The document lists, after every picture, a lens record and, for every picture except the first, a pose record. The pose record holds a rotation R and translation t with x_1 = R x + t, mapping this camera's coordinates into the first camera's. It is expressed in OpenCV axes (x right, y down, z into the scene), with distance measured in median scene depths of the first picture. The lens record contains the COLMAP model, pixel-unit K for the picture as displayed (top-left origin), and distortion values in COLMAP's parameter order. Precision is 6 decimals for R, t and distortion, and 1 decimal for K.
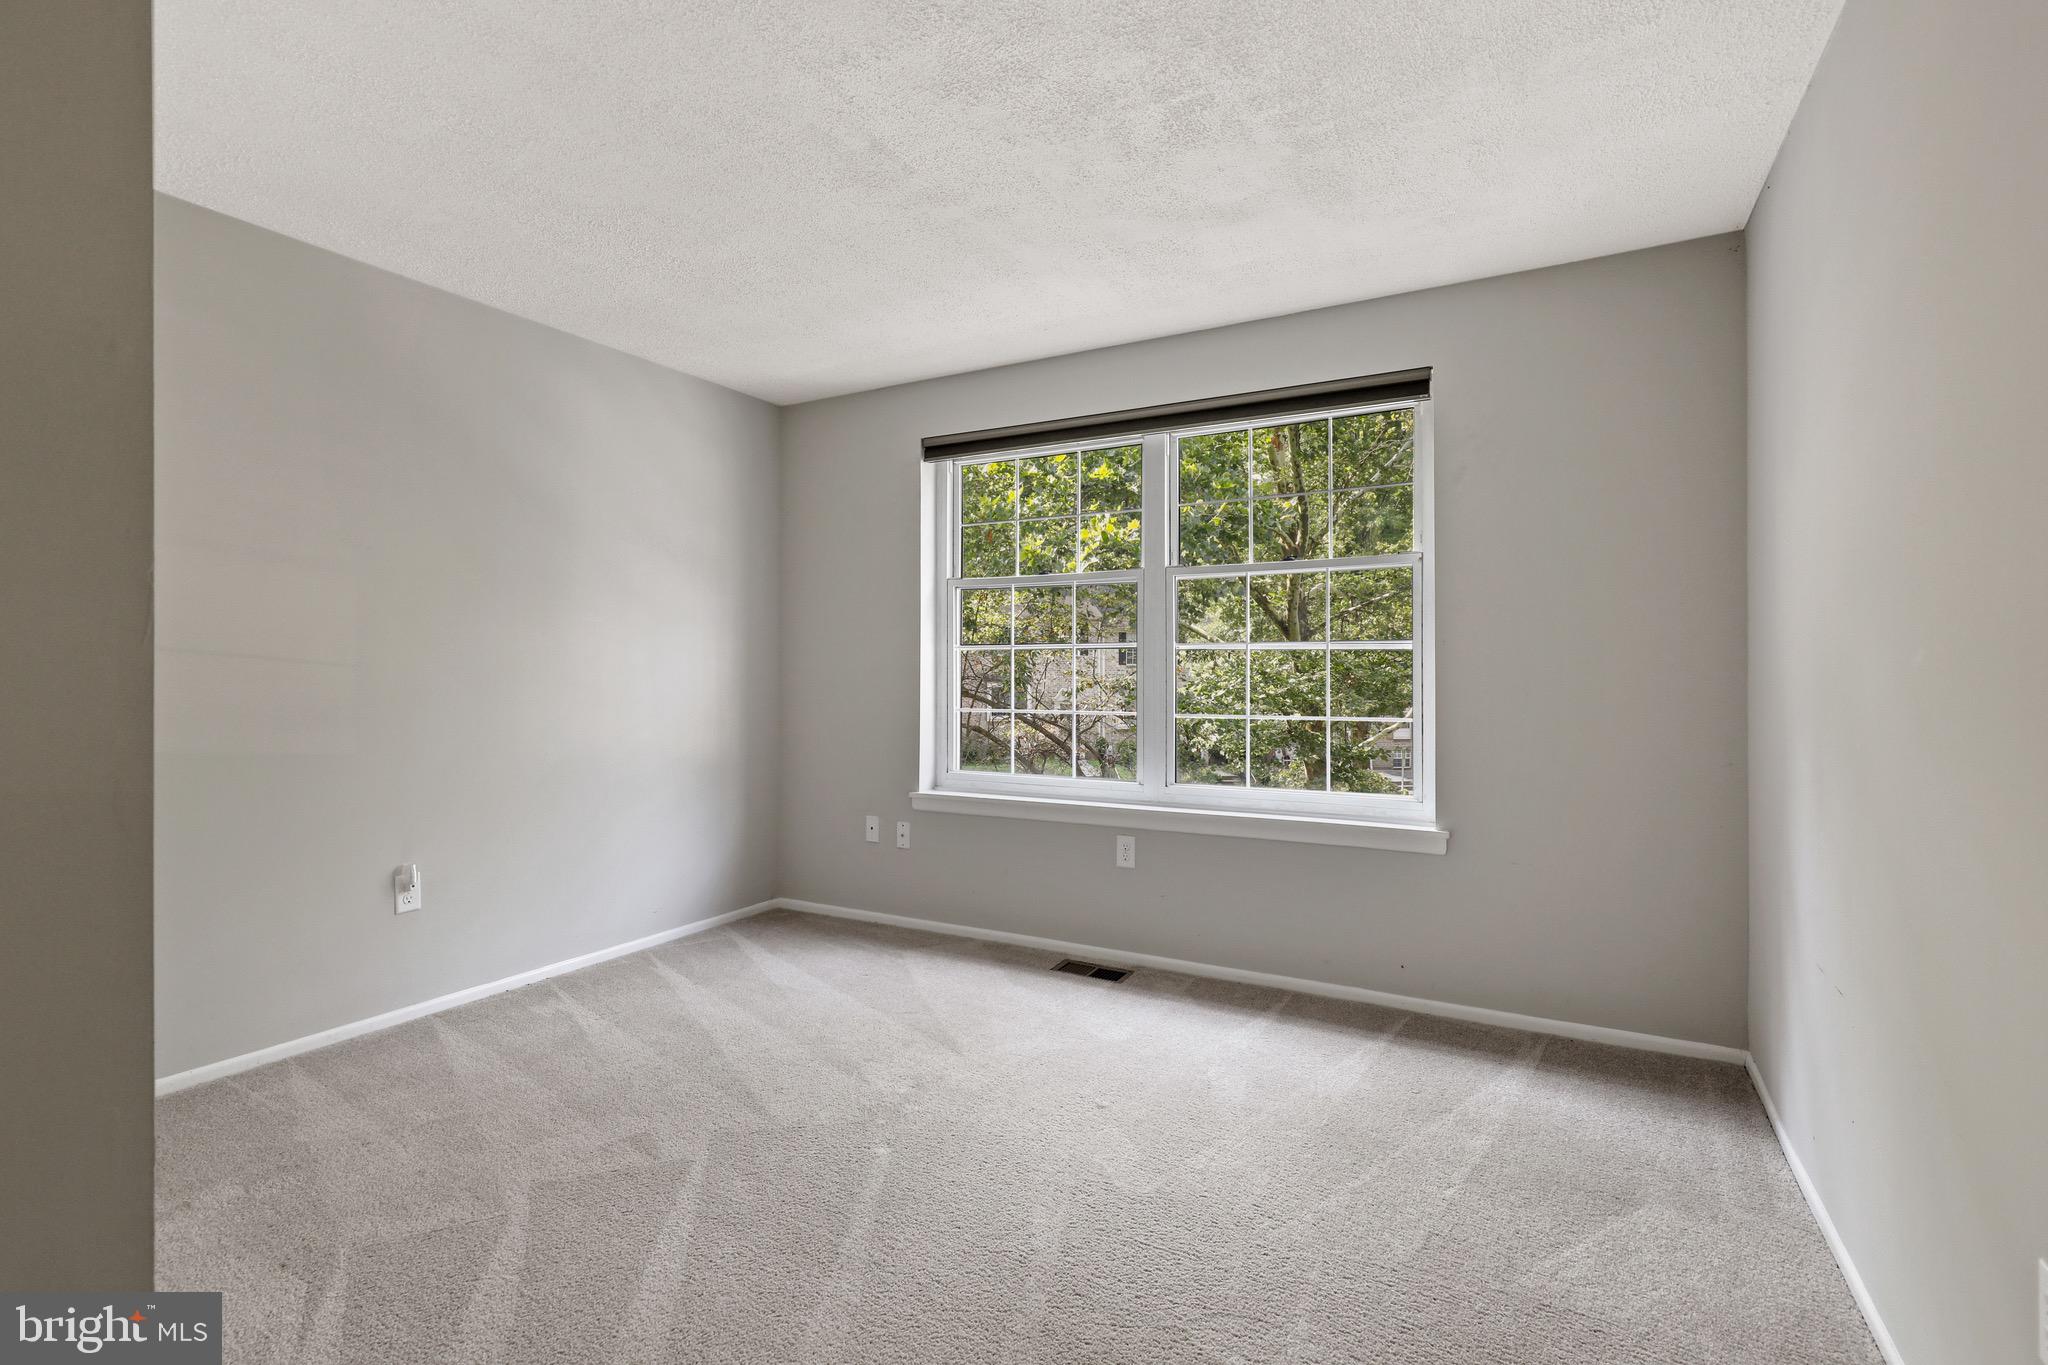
lens RADIAL K [[952.3, 0, 1023.1], [0, 952.3, 673.5], [0, 0, 1]] dist [-0.010938, 0.003905]
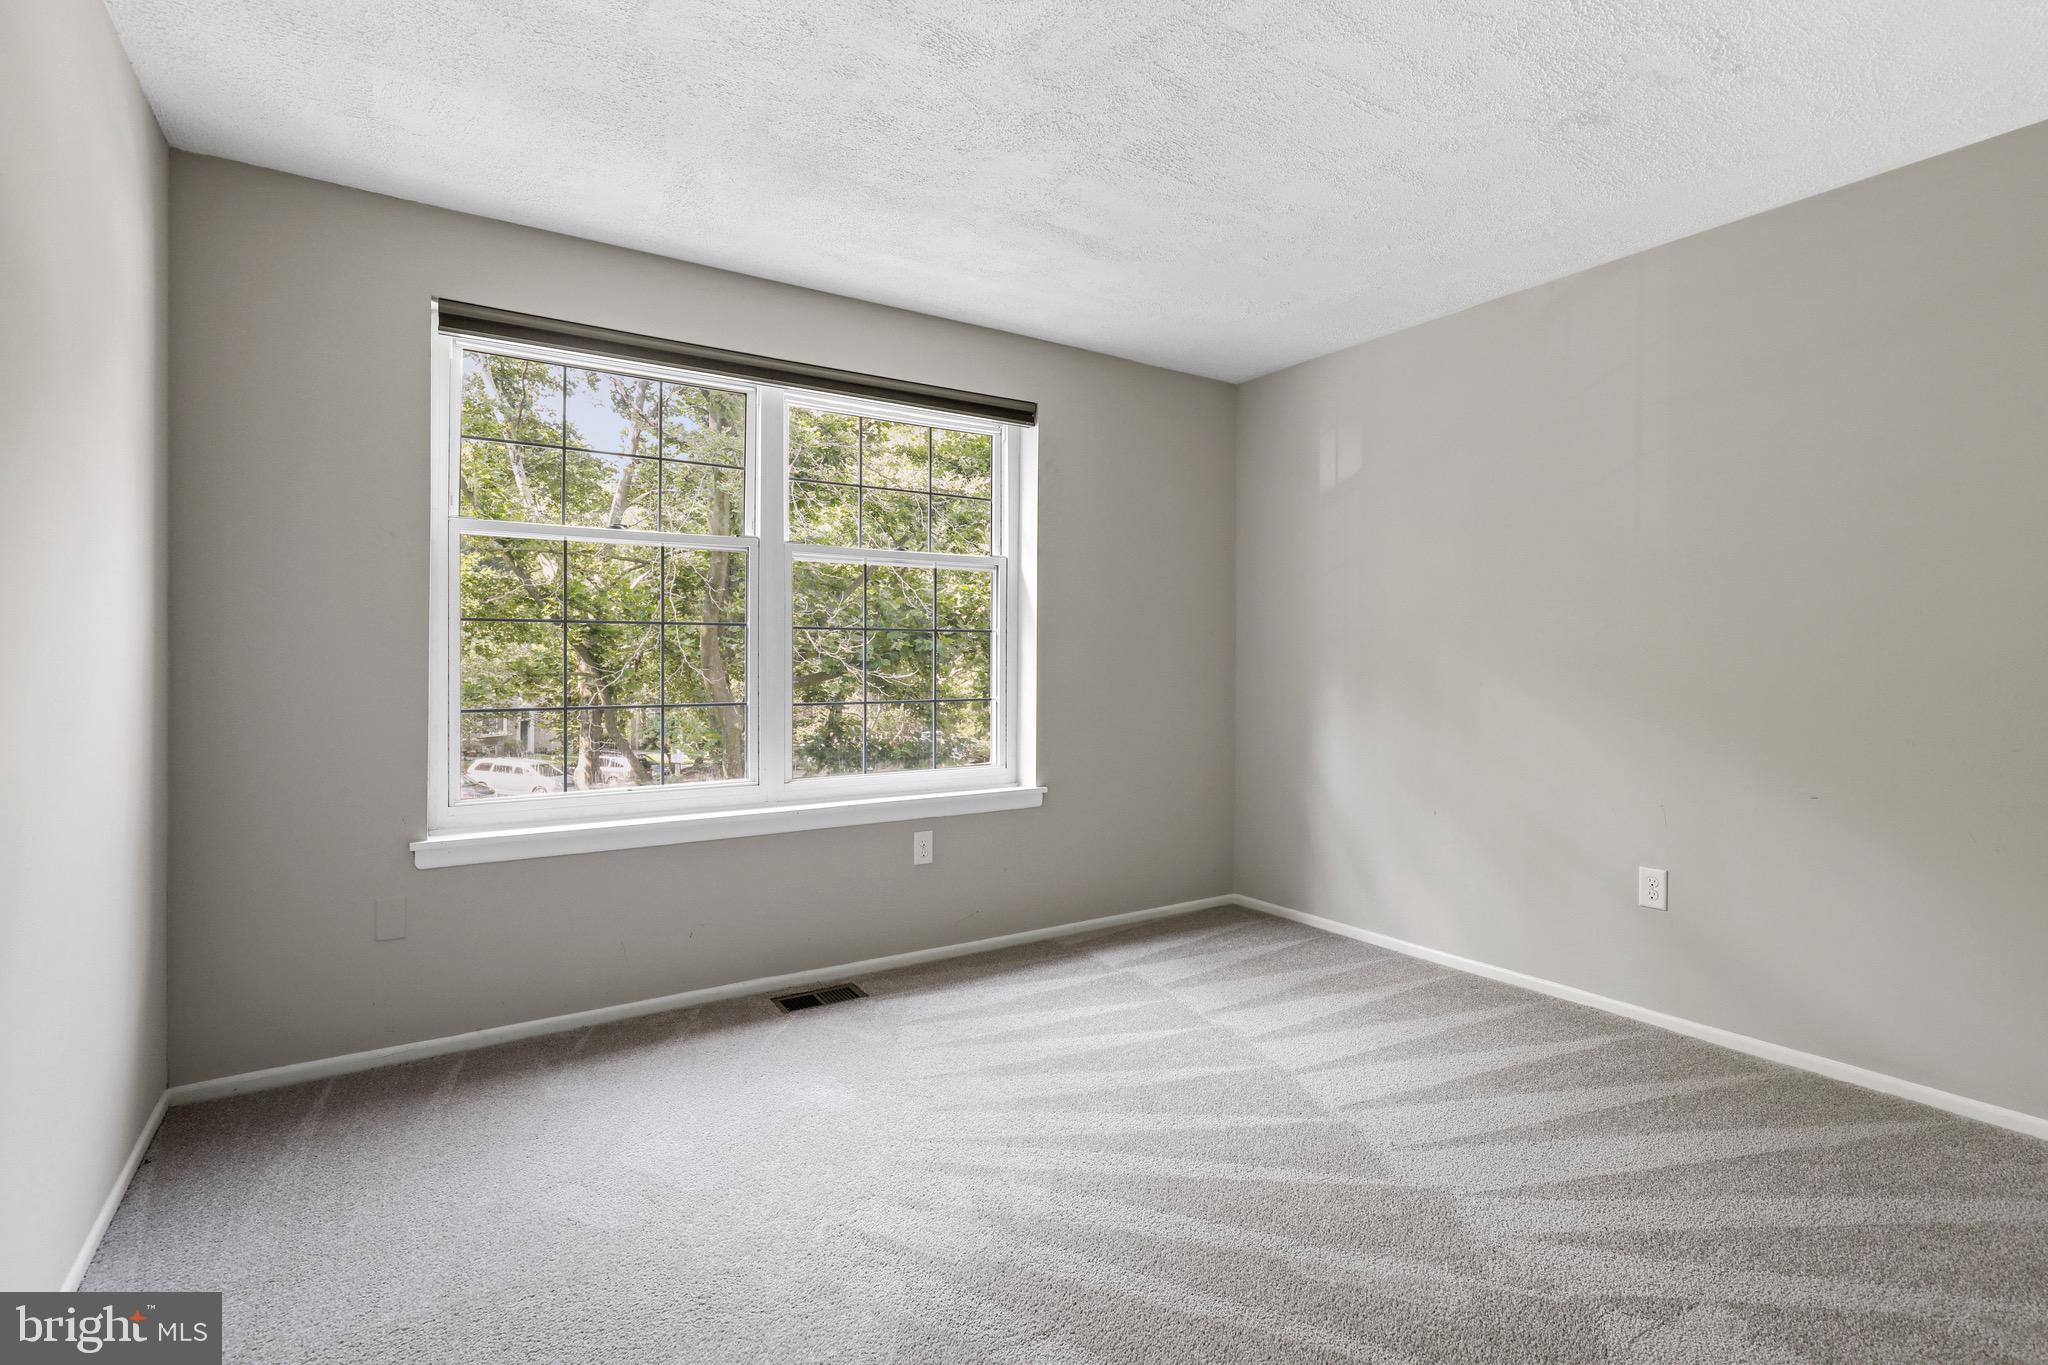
lens RADIAL K [[952.3, 0, 1023.1], [0, 952.3, 673.5], [0, 0, 1]] dist [-0.010938, 0.003905]
pose [[0.471022, -0.016390, 0.881969, -0.604775], [-0.001988, 0.999805, 0.019641, -0.003440], [-0.882119, -0.011005, 0.470897, 0.421612]]
